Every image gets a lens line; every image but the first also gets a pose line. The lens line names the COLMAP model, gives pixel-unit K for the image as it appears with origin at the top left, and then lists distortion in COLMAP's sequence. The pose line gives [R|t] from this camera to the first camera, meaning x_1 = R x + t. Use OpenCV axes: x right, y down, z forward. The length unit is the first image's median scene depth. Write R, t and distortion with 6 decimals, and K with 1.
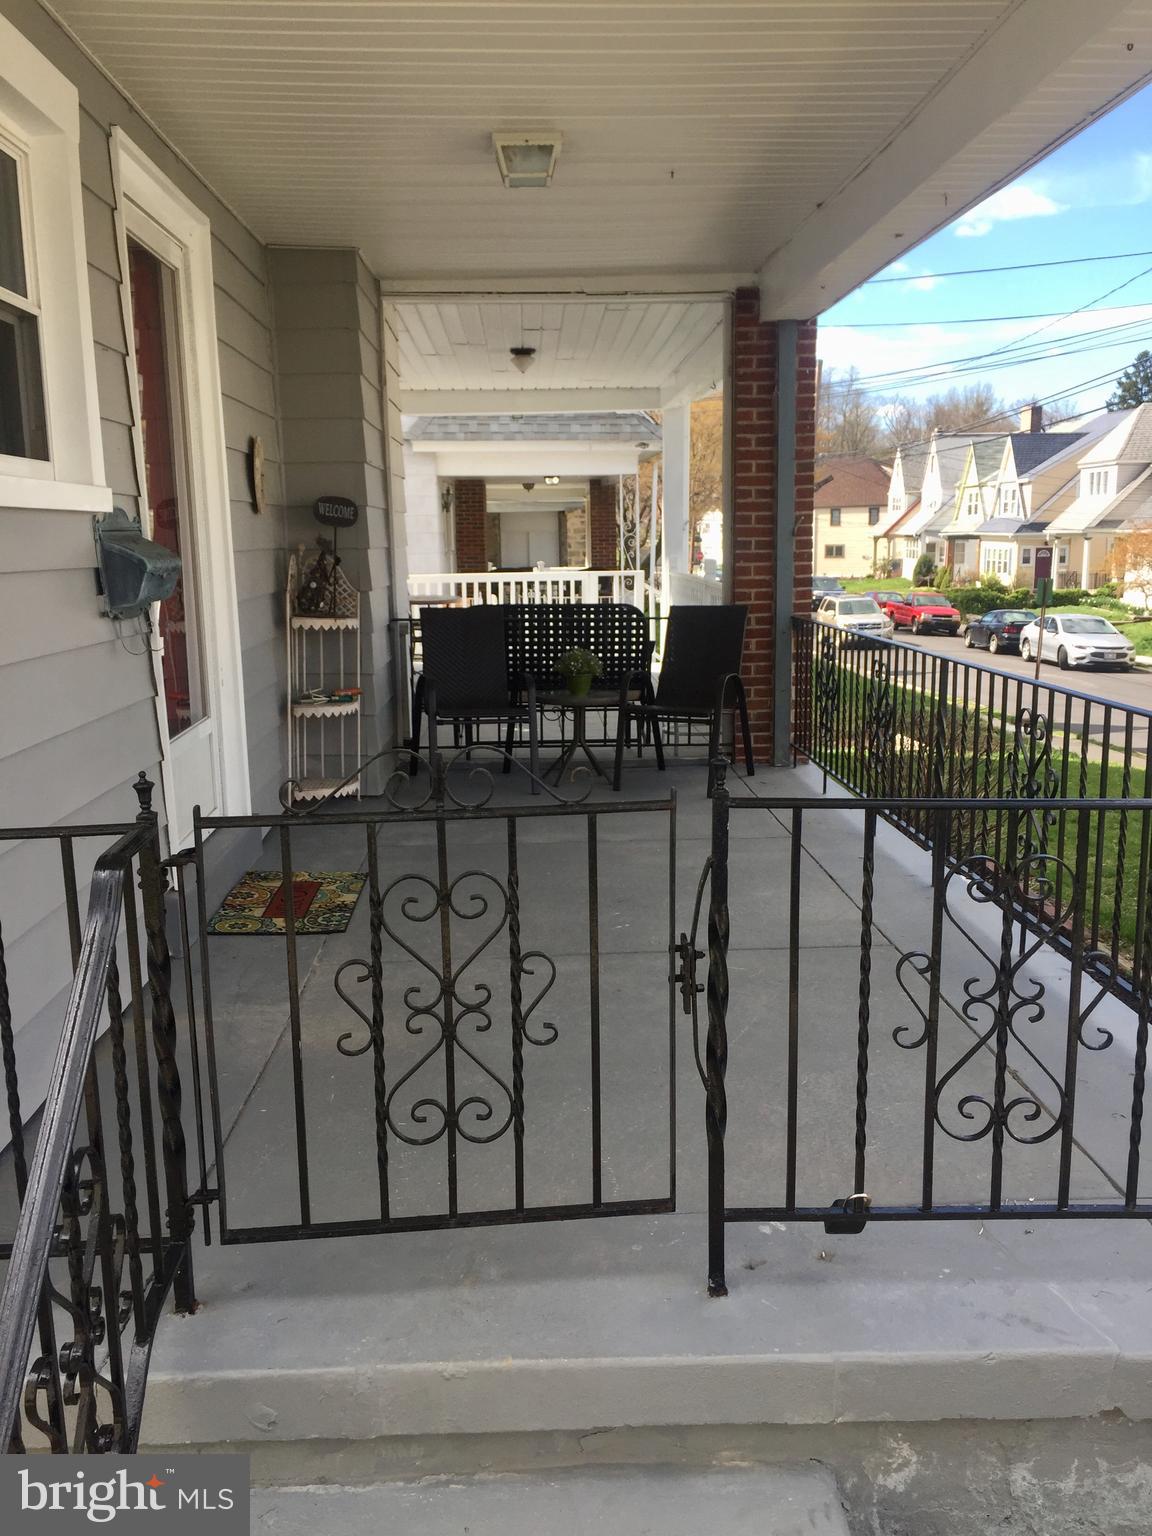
lens RADIAL K [[1329.4, 0, 576.5], [0, 1329.4, 770.1], [0, 0, 1]] dist [0.059865, -0.017102]
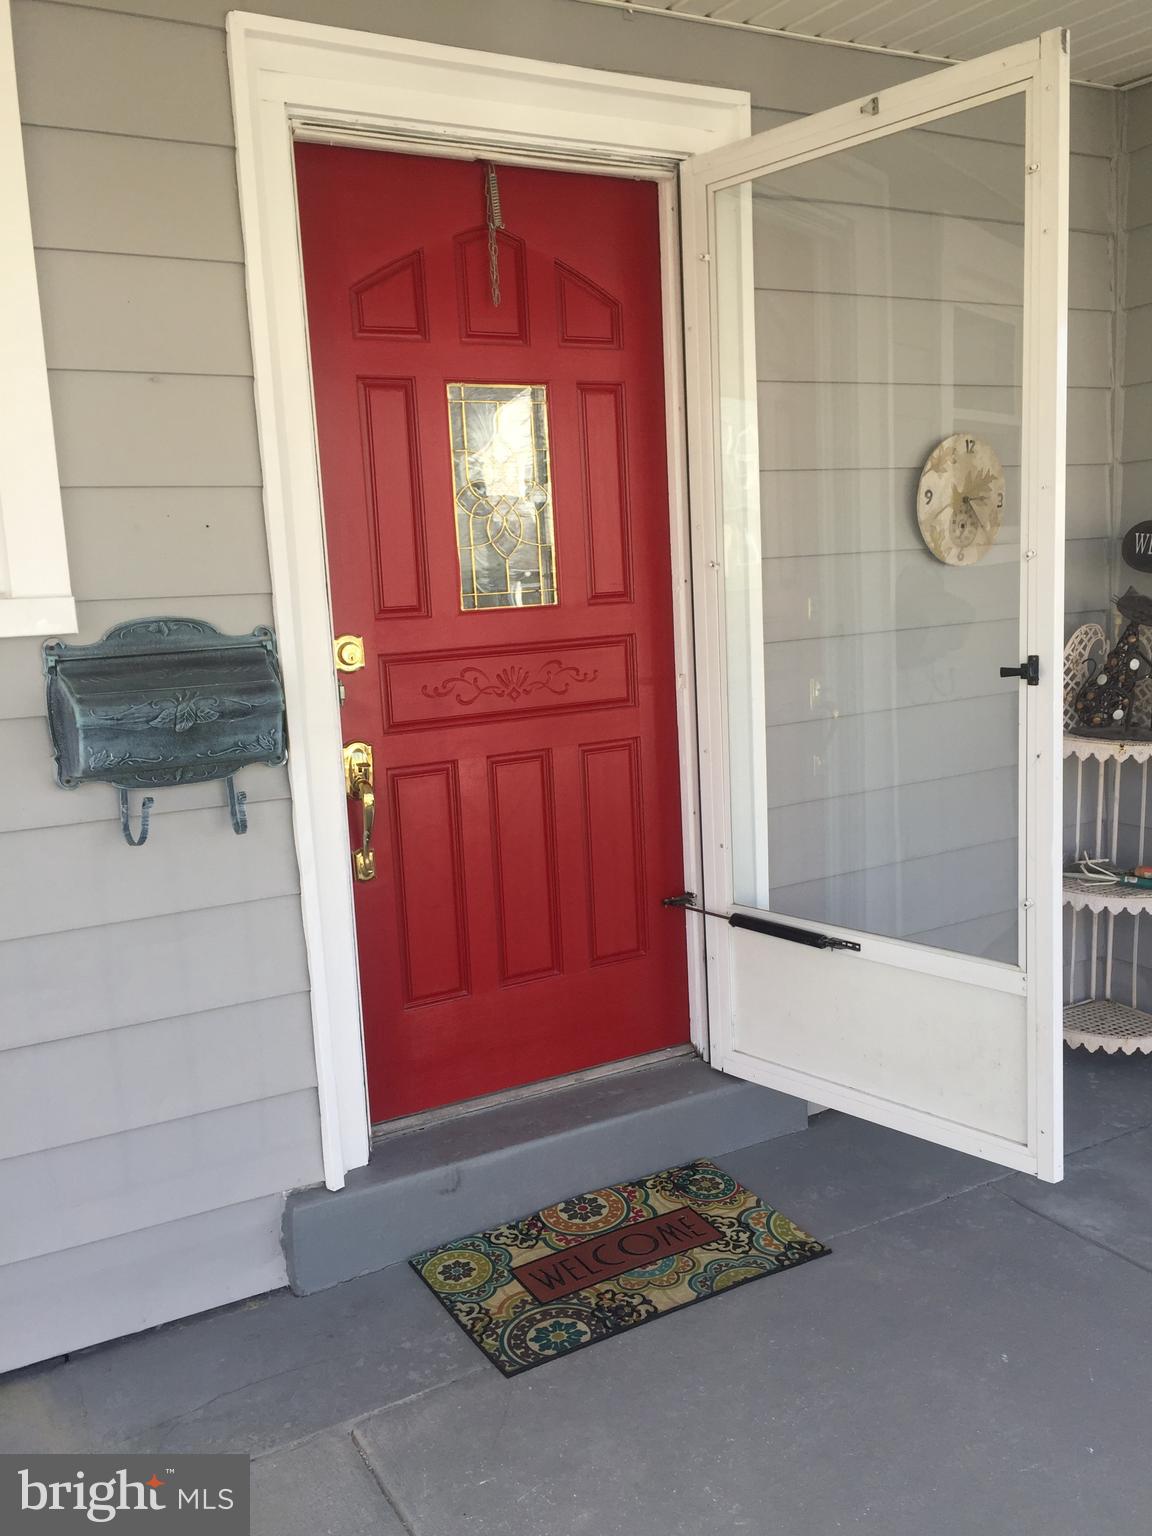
lens RADIAL K [[1329.4, 0, 576.9], [0, 1329.4, 771.4], [0, 0, 1]] dist [0.059865, -0.017102]
pose [[0.459169, 0.130536, -0.878706, 0.264365], [-0.117439, 0.989383, 0.085610, -0.158564], [0.880552, 0.063885, 0.469624, 0.697157]]
